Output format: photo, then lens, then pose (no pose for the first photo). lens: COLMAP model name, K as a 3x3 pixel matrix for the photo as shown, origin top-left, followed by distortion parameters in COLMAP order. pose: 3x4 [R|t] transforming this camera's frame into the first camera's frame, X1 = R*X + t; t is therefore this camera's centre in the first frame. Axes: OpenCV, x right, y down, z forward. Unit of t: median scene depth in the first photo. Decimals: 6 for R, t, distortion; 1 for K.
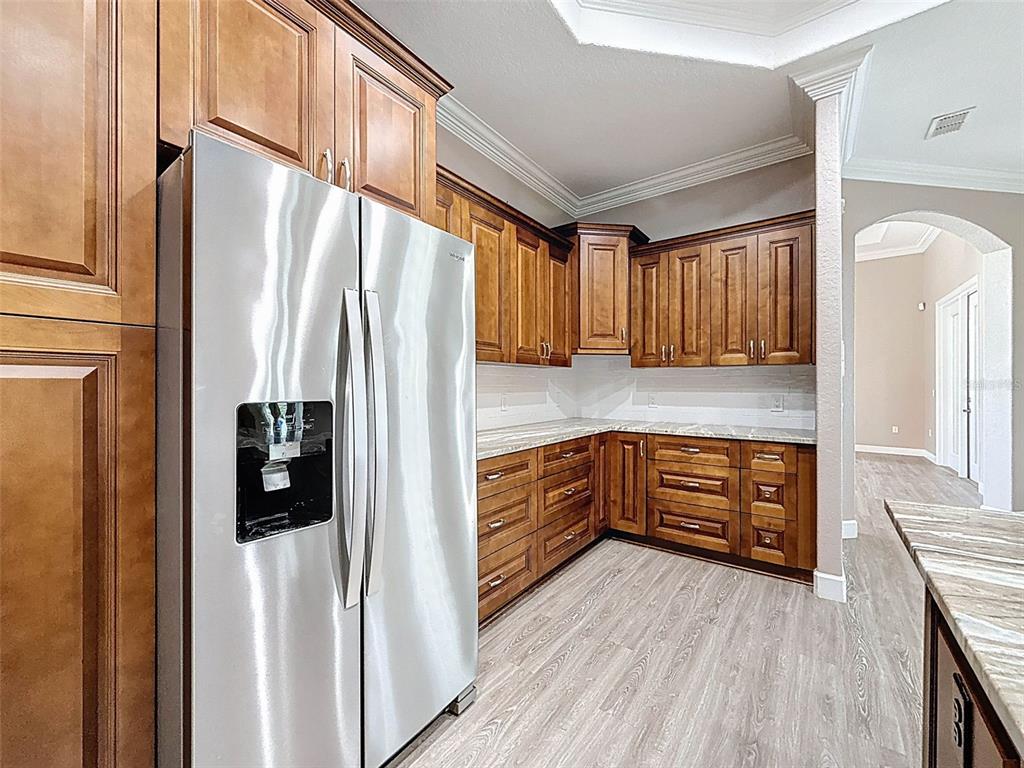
lens RADIAL K [[409.7, 0, 513.1], [0, 409.7, 385.4], [0, 0, 1]] dist [0.001091, -0.000604]
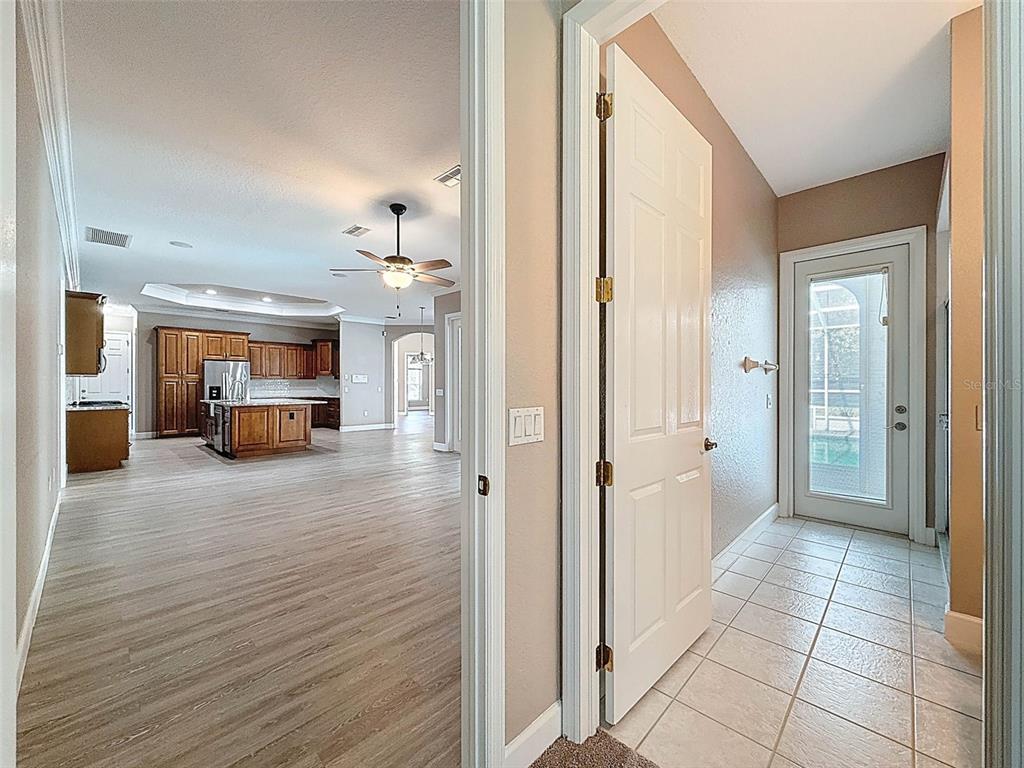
lens RADIAL K [[409.7, 0, 513.6], [0, 409.7, 384.8], [0, 0, 1]] dist [0.001091, -0.000604]
pose [[0.990451, -0.001258, -0.137861, 2.499522], [0.000656, 0.999990, -0.004416, 0.018359], [0.137865, 0.004283, 0.990442, -2.443531]]
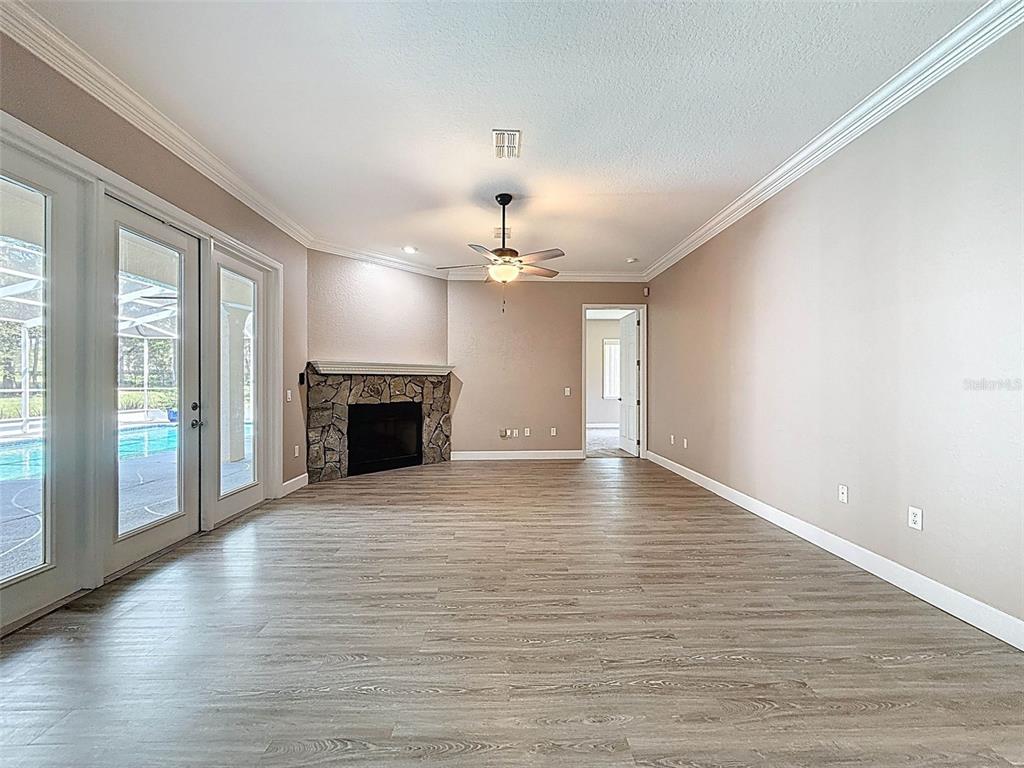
lens RADIAL K [[409.7, 0, 514.1], [0, 409.7, 383.0], [0, 0, 1]] dist [0.001091, -0.000604]
pose [[-0.609743, 0.002607, 0.792595, -1.699021], [0.000757, 0.999996, -0.002707, 0.008147], [-0.792599, -0.001050, -0.609742, 2.909803]]
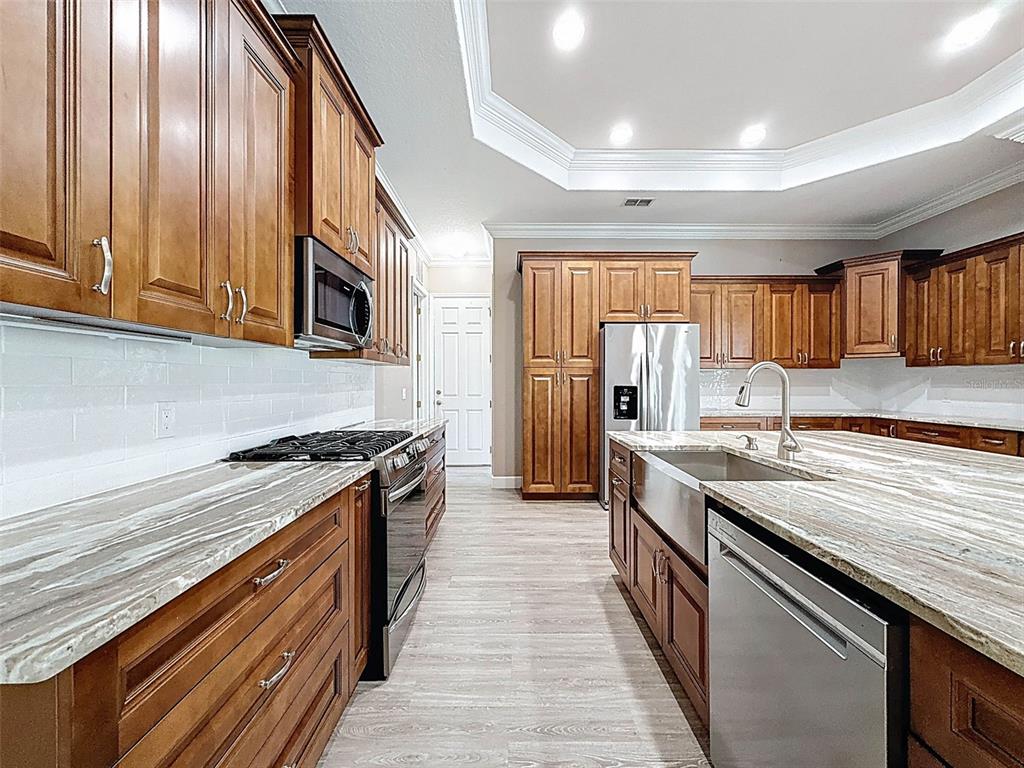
lens RADIAL K [[409.7, 0, 513.9], [0, 409.7, 383.1], [0, 0, 1]] dist [0.001091, -0.000604]
pose [[0.595798, 0.003591, -0.803127, 0.627082], [-0.001746, 0.999993, 0.003176, 0.001897], [0.803133, -0.000490, 0.595800, -0.696991]]
